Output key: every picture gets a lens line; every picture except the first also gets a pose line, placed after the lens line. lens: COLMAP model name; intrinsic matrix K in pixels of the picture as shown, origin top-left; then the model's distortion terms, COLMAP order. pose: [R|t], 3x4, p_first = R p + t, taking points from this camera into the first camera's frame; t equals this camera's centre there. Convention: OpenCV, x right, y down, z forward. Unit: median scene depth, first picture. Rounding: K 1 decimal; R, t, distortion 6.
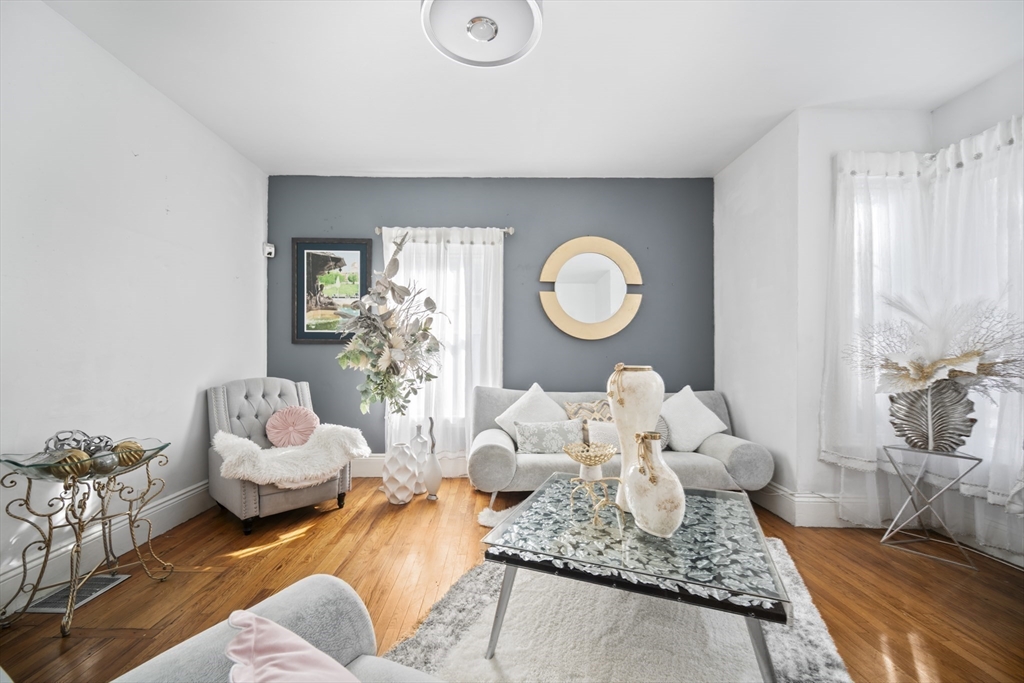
lens RADIAL K [[407.5, 0, 507.2], [0, 407.5, 350.2], [0, 0, 1]] dist [-0.001001, -0.000319]
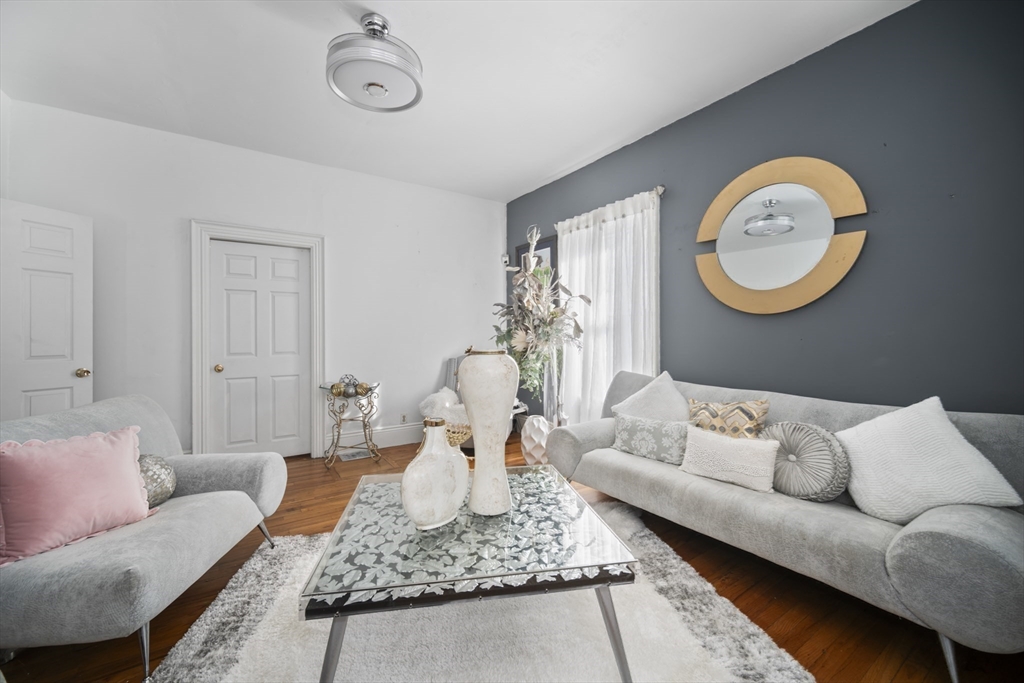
lens RADIAL K [[407.5, 0, 511.3], [0, 407.5, 335.8], [0, 0, 1]] dist [-0.001001, -0.000319]
pose [[0.545589, -0.005016, -0.838038, 0.553057], [0.009853, 0.999951, 0.000429, 0.005780], [0.837995, -0.008491, 0.545611, 0.282274]]
